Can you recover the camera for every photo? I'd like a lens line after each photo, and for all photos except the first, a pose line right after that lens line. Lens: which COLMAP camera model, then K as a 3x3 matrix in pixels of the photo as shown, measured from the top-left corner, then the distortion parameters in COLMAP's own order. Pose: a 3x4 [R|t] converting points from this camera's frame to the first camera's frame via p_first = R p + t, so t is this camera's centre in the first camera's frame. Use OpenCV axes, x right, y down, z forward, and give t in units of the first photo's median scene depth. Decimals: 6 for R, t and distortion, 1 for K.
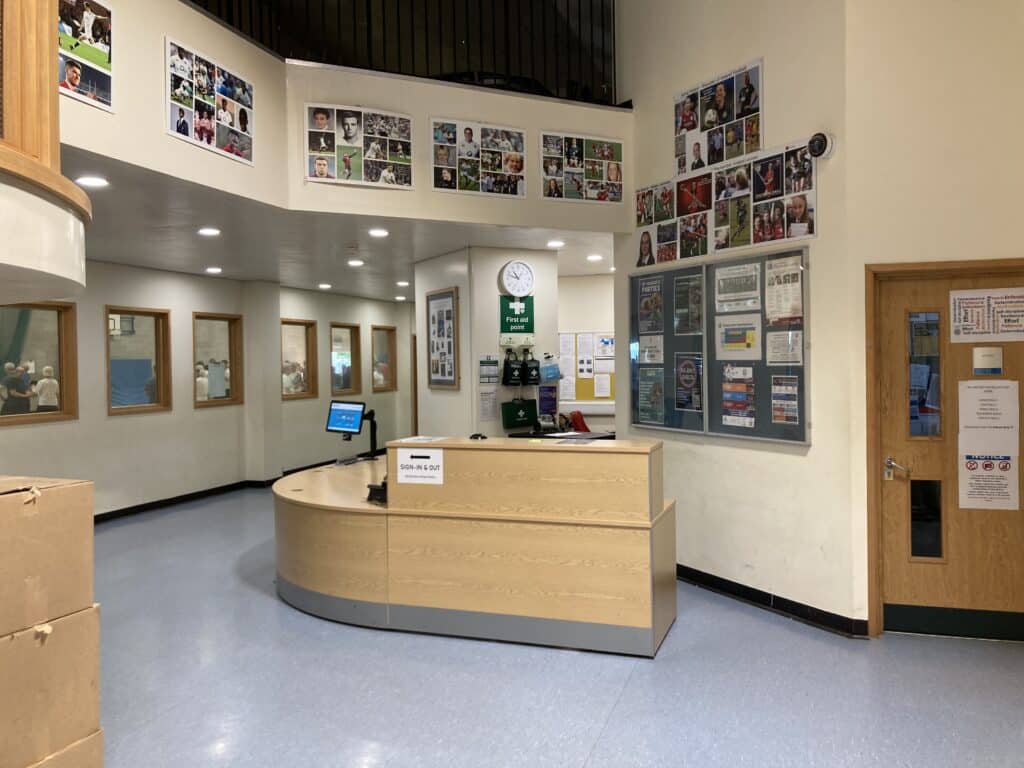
lens RADIAL K [[846.0, 0, 516.4], [0, 846.0, 375.9], [0, 0, 1]] dist [0.072091, -0.013715]
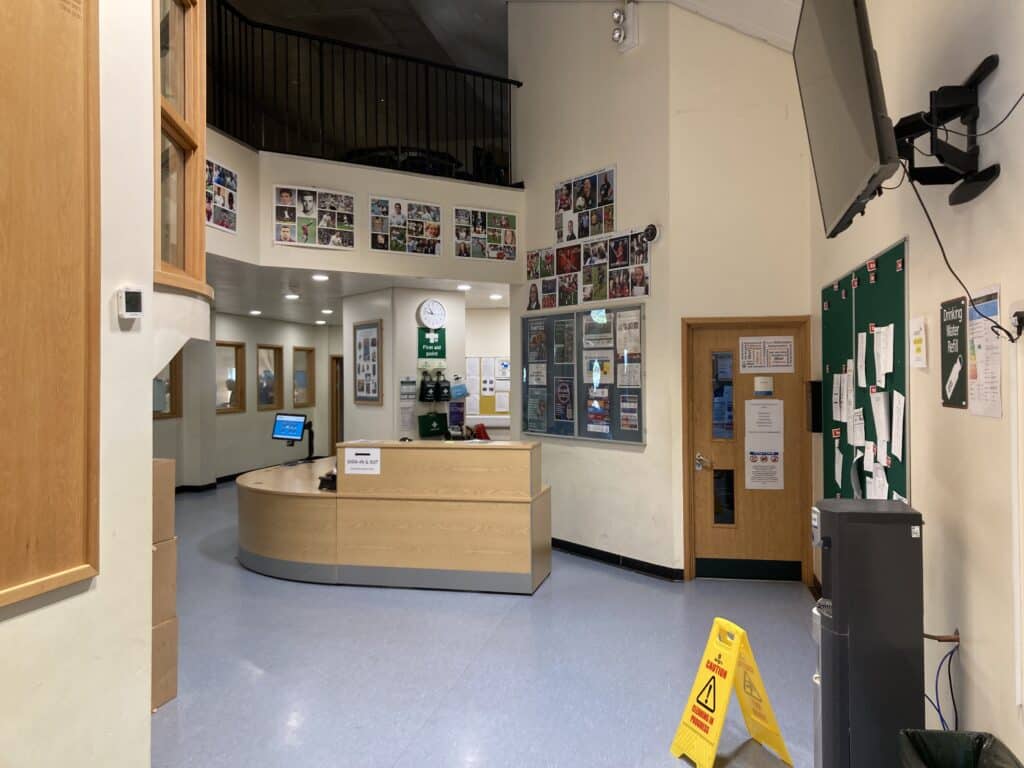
lens RADIAL K [[846.0, 0, 520.0], [0, 846.0, 381.7], [0, 0, 1]] dist [0.072091, -0.013715]
pose [[0.993098, 0.008870, 0.116949, -0.021995], [-0.007210, 0.999867, -0.014606, -0.000944], [-0.117063, 0.013662, 0.993031, -0.328451]]
